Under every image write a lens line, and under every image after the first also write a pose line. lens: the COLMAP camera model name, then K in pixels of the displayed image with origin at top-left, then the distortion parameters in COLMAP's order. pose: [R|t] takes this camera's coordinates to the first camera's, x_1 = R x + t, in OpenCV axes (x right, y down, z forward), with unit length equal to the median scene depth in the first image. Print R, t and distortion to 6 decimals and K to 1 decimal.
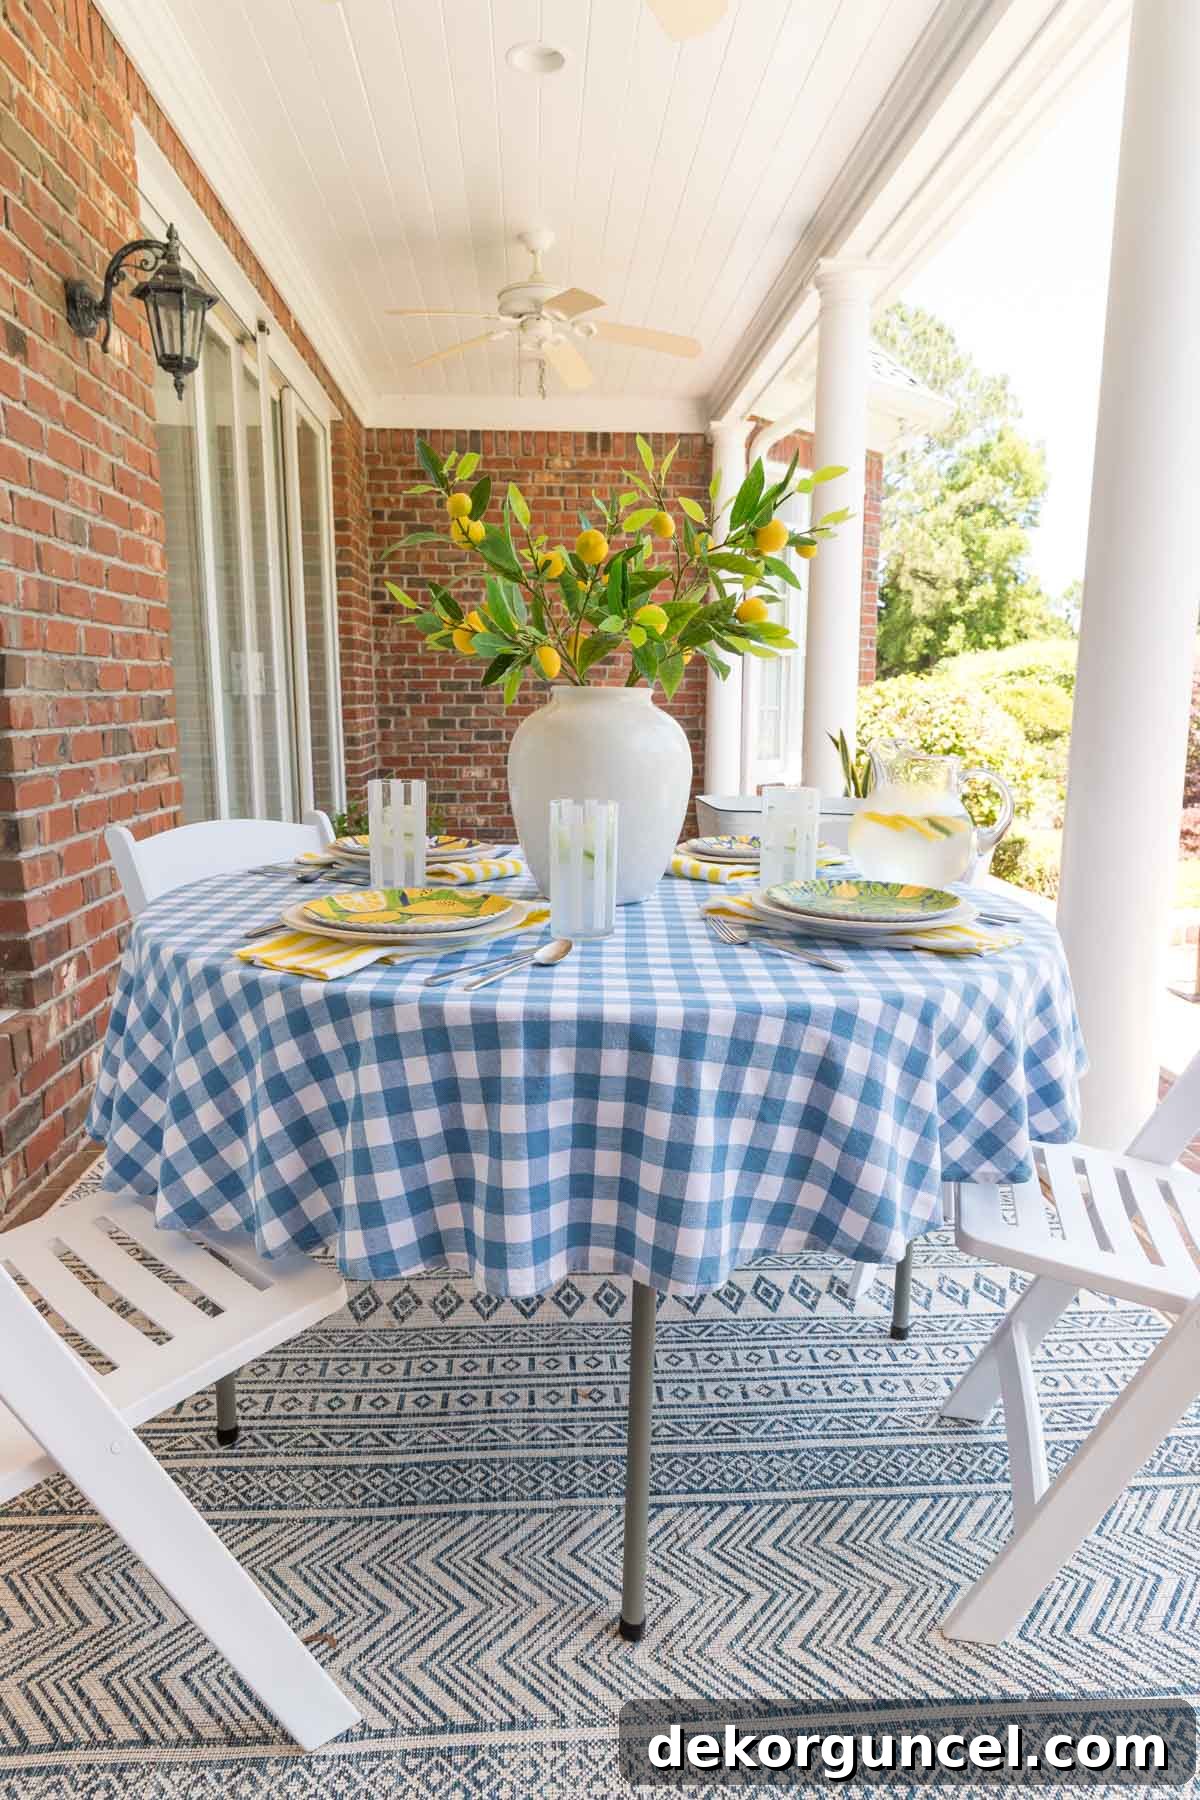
lens RADIAL K [[1165.4, 0, 597.6], [0, 1165.4, 900.7], [0, 0, 1]] dist [0.006082, -0.001466]
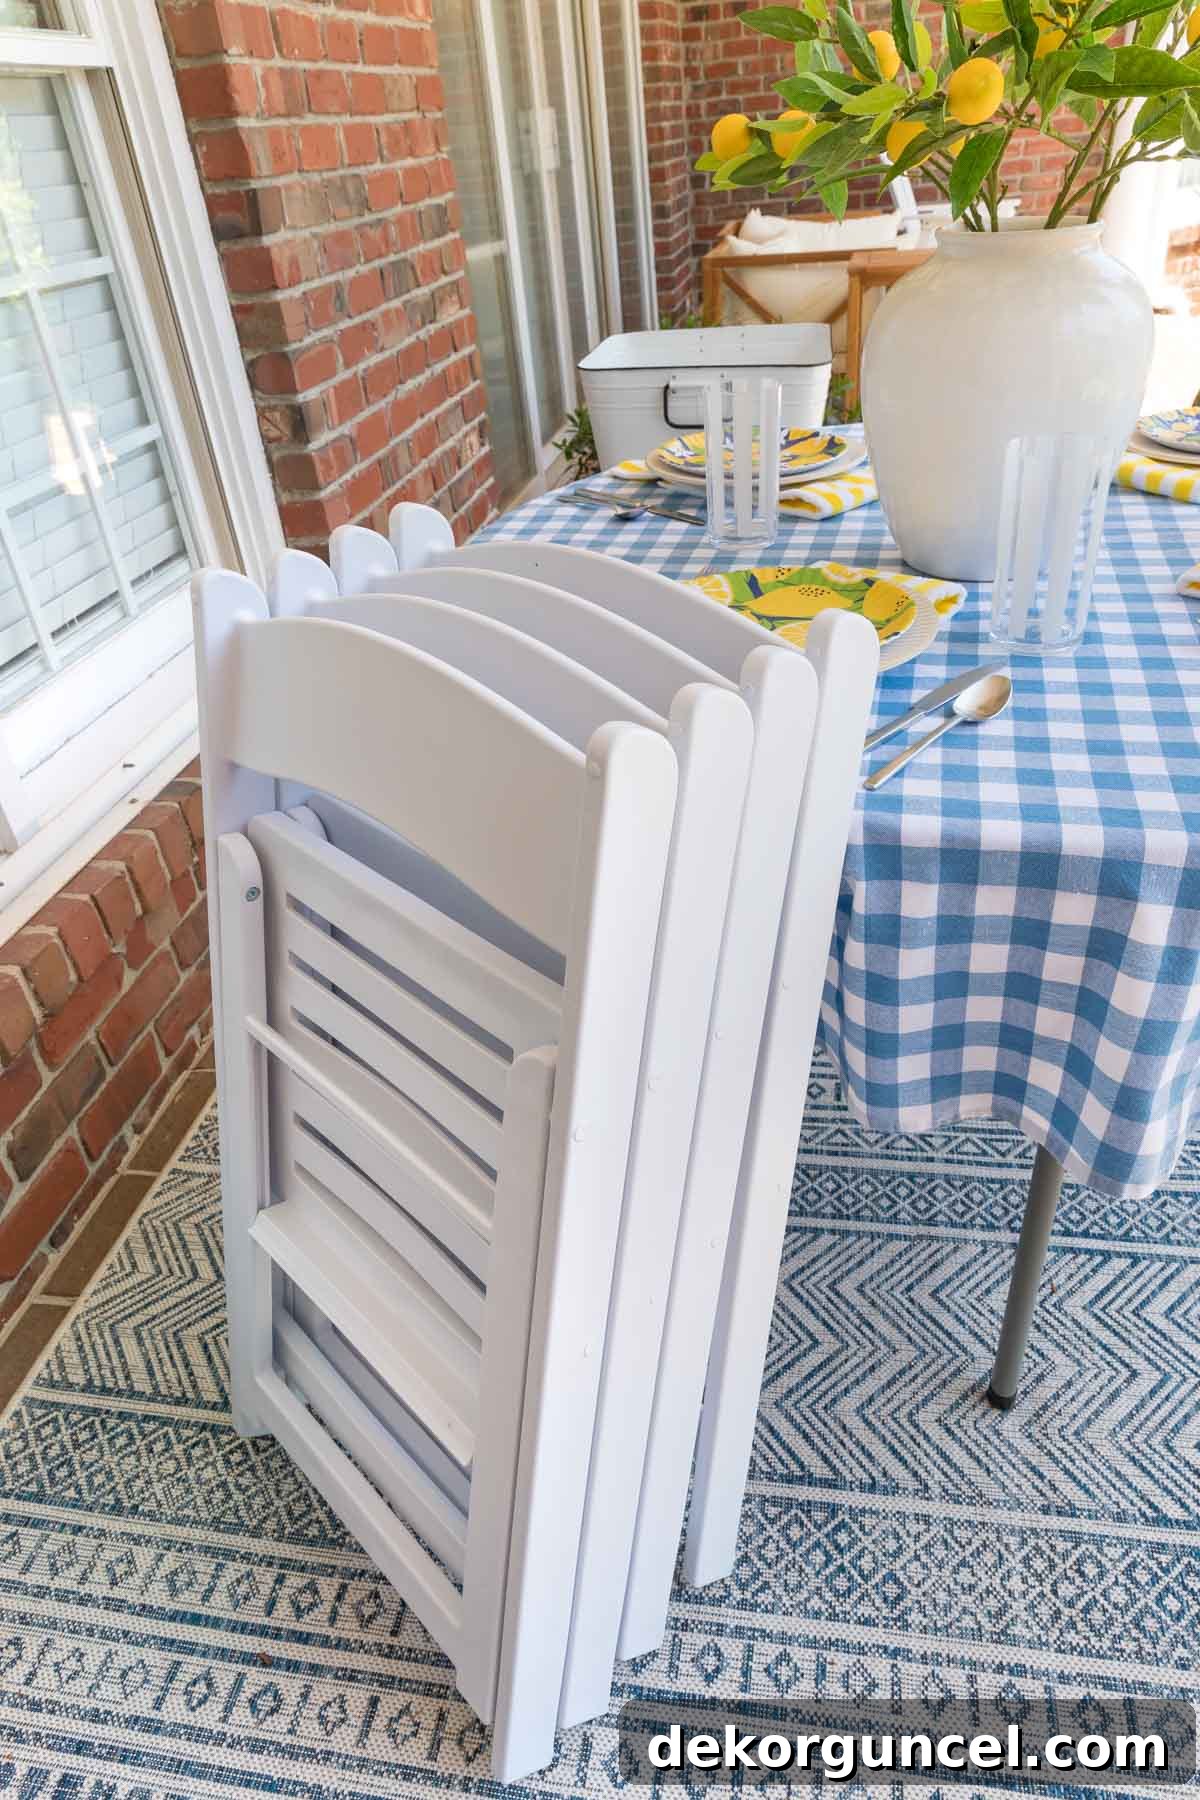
lens RADIAL K [[1165.4, 0, 606.2], [0, 1165.4, 899.4], [0, 0, 1]] dist [0.006082, -0.001466]
pose [[0.967459, 0.058426, -0.246189, -0.063415], [0.046659, 0.915094, 0.400531, -0.119551], [0.248687, -0.398985, 0.882590, 0.230124]]
